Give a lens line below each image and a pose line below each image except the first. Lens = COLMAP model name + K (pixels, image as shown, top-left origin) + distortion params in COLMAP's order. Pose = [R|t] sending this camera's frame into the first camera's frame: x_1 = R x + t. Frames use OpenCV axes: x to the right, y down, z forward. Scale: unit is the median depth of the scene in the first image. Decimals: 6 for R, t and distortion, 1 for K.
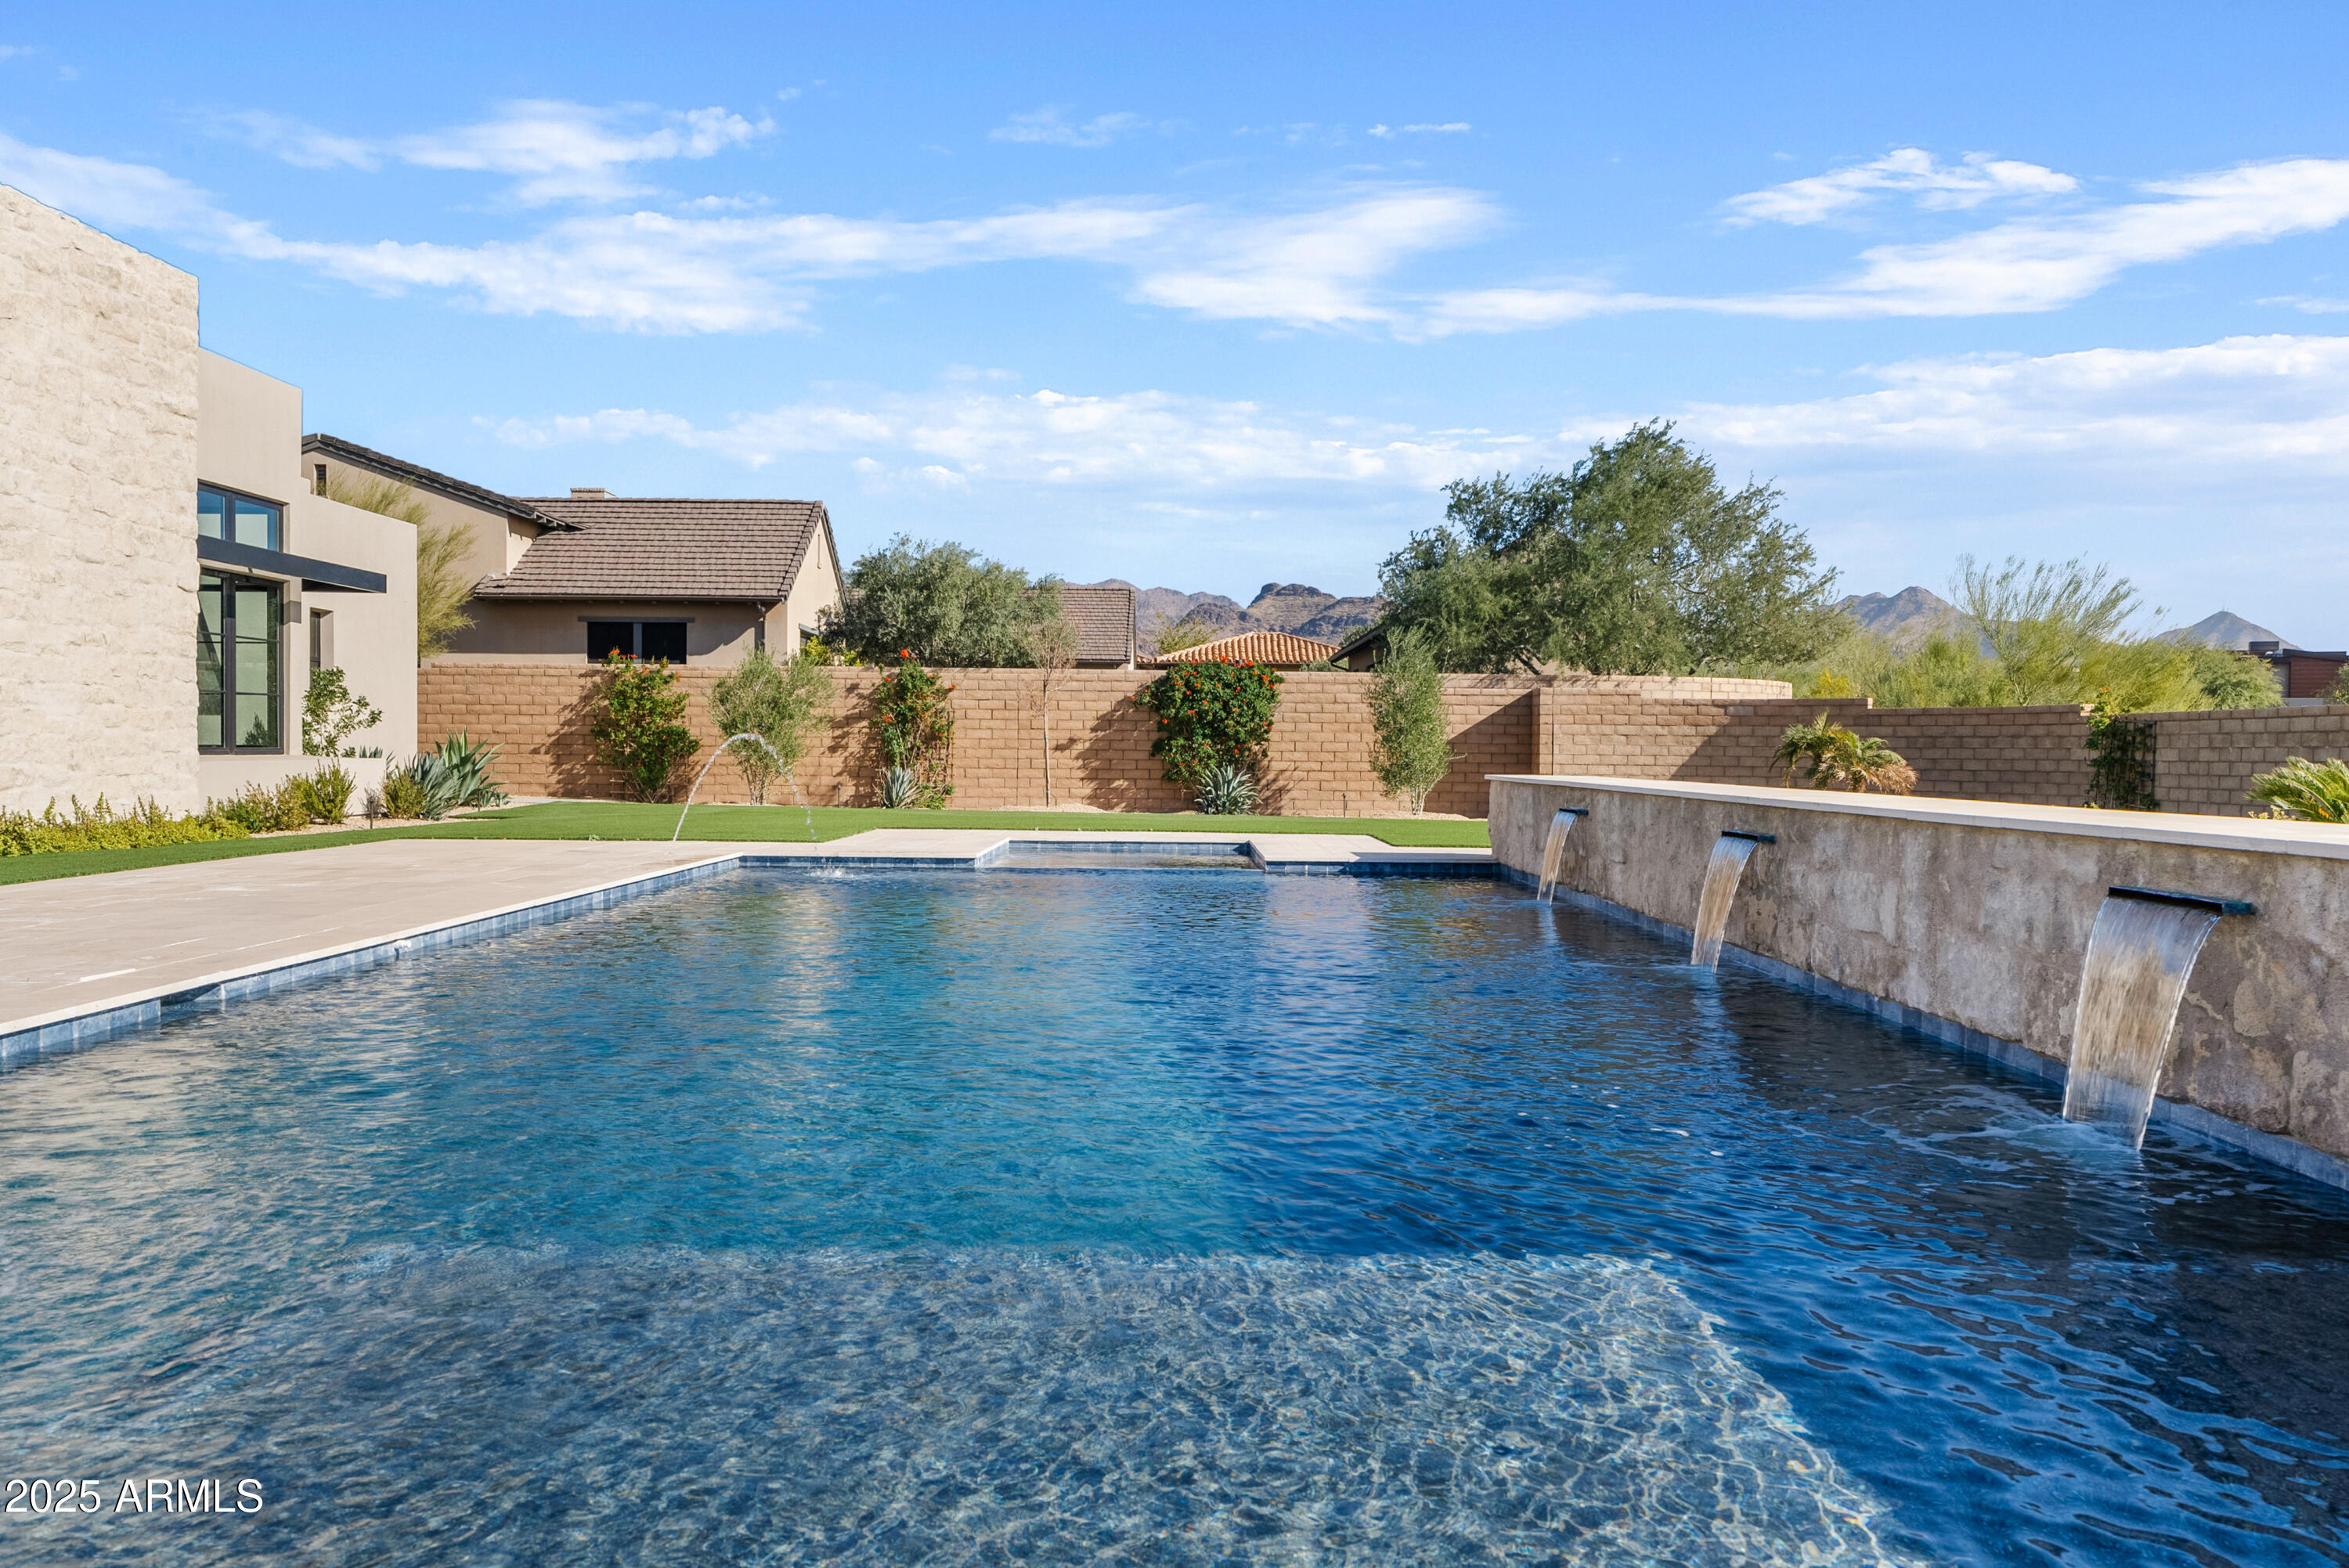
lens RADIAL K [[1698.8, 0, 1163.4], [0, 1698.8, 794.7], [0, 0, 1]] dist [0.001297, -0.000502]
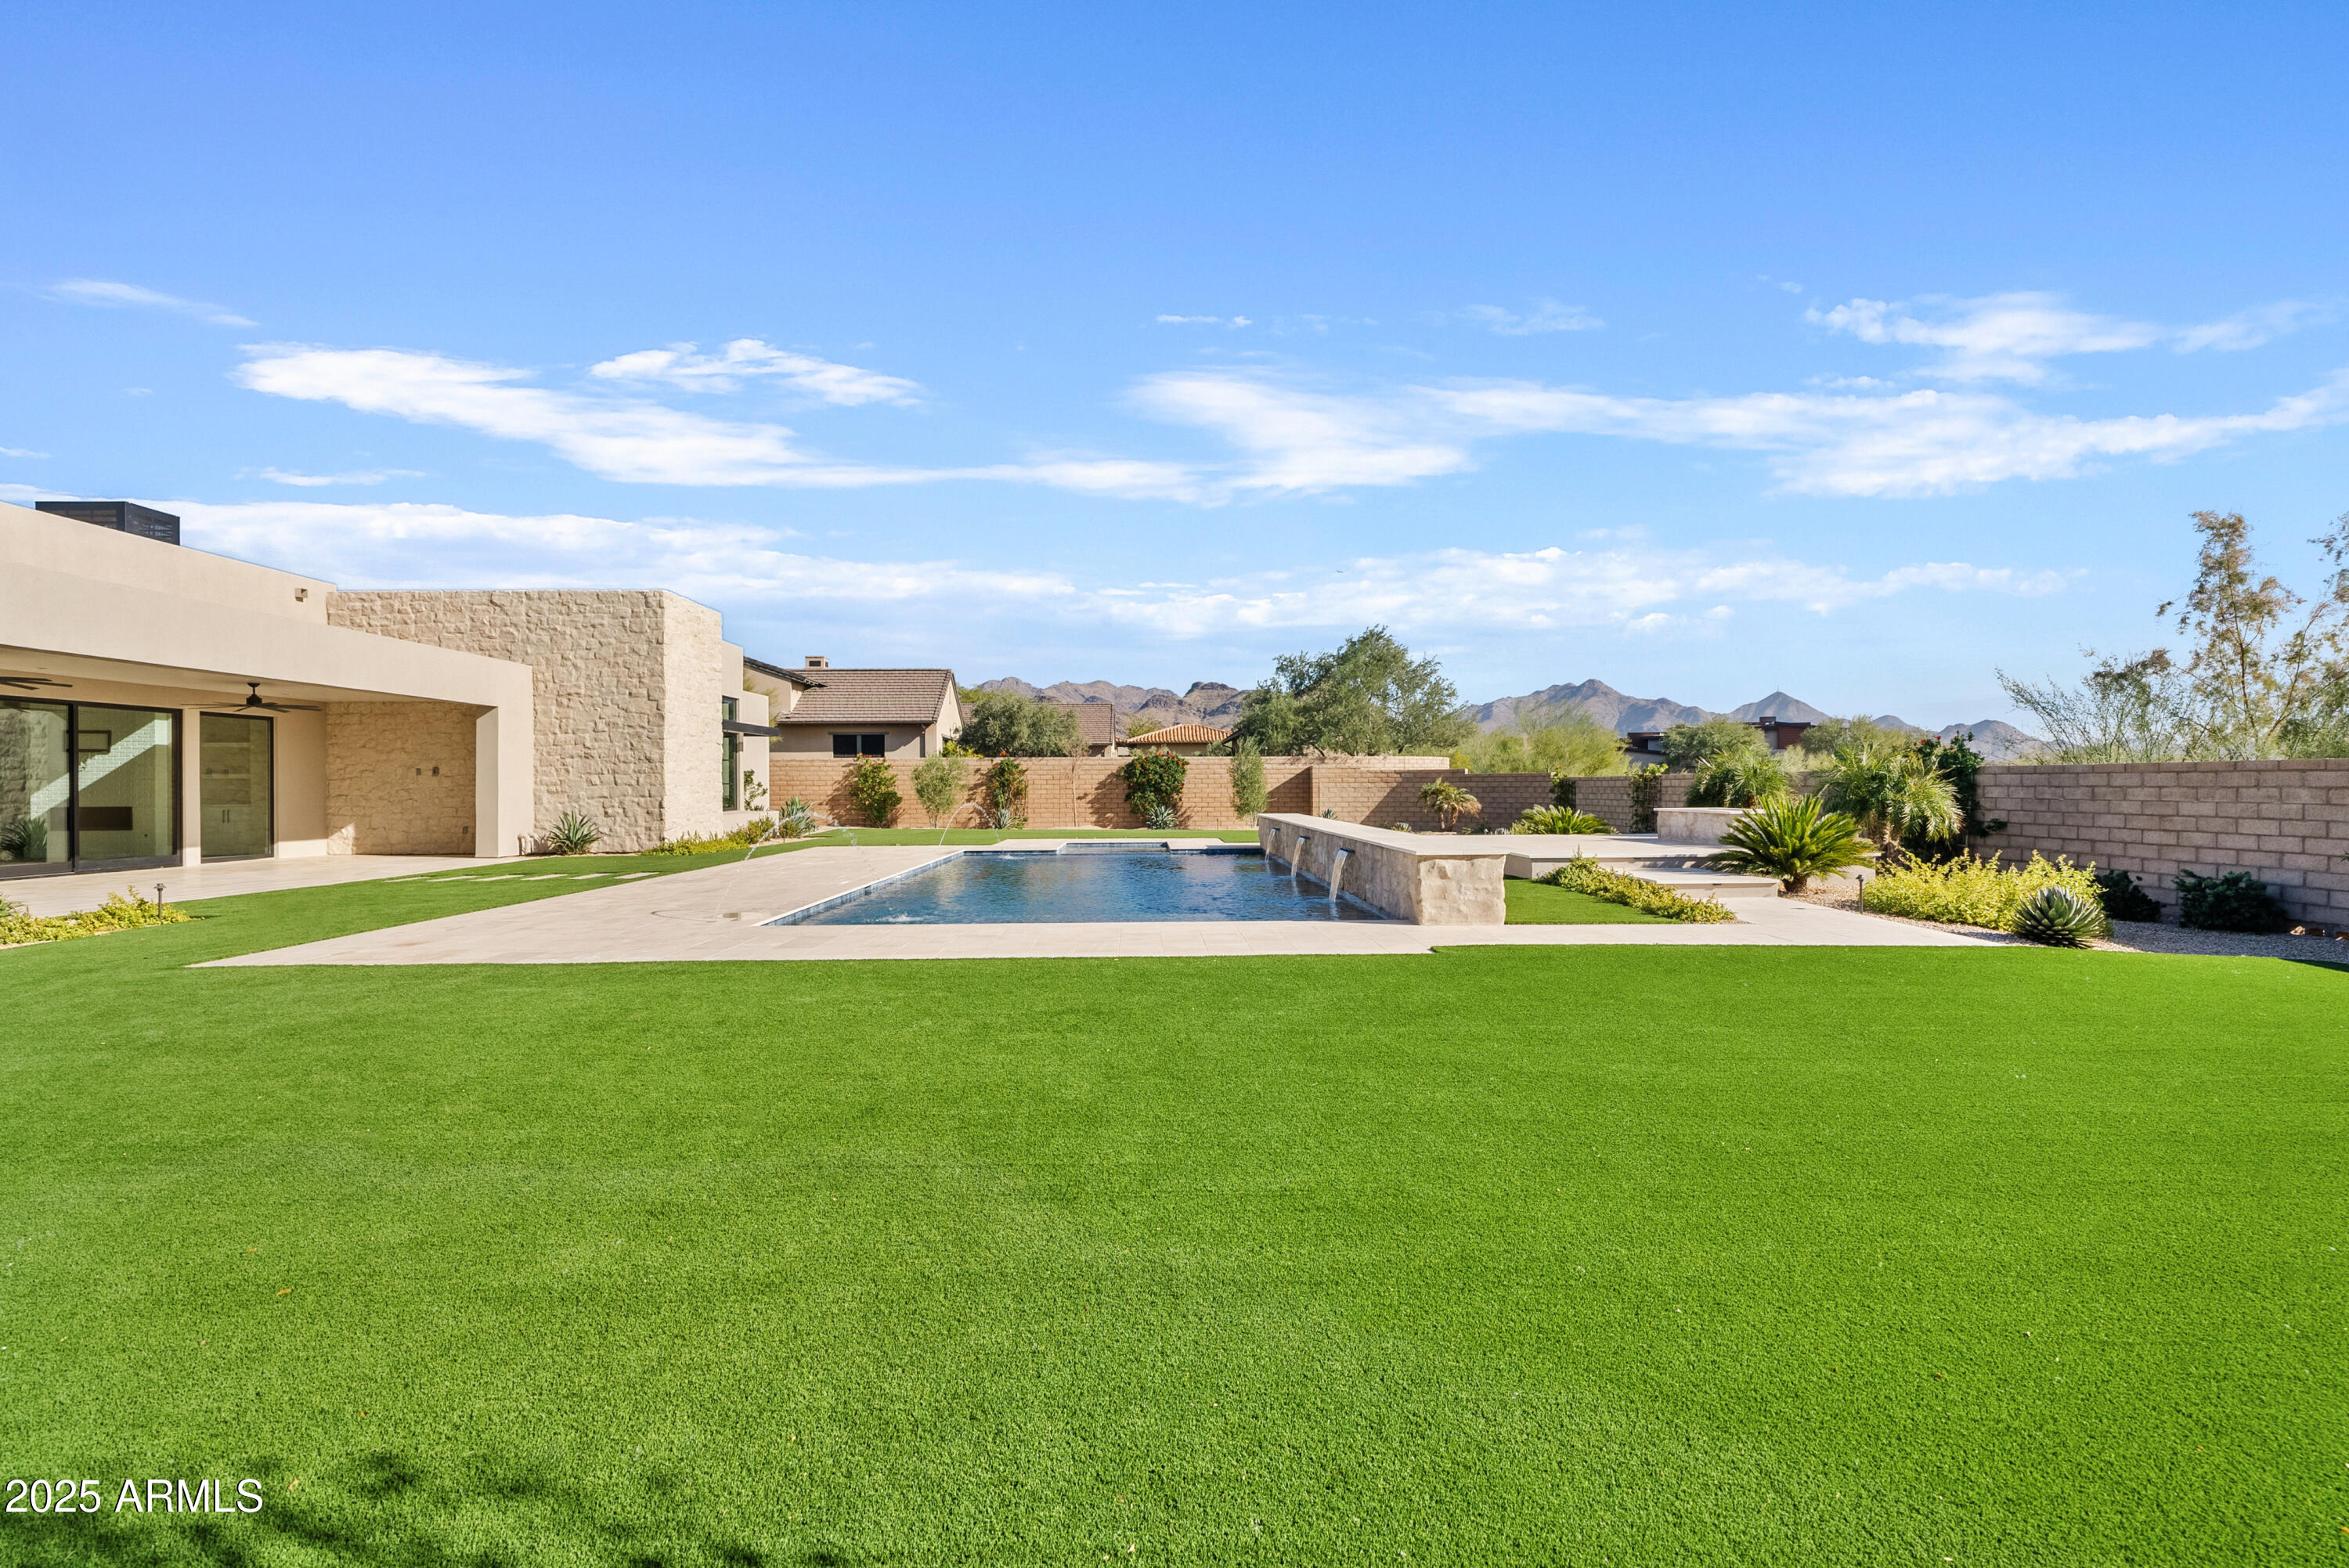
lens RADIAL K [[1104.5, 0, 1172.2], [0, 1104.5, 802.7], [0, 0, 1]] dist [-0.000533, 0.000946]
pose [[0.999227, -0.015593, 0.036100, 0.007475], [0.015978, 0.999818, -0.010394, -0.028293], [-0.035931, 0.010962, 0.999294, -1.466033]]
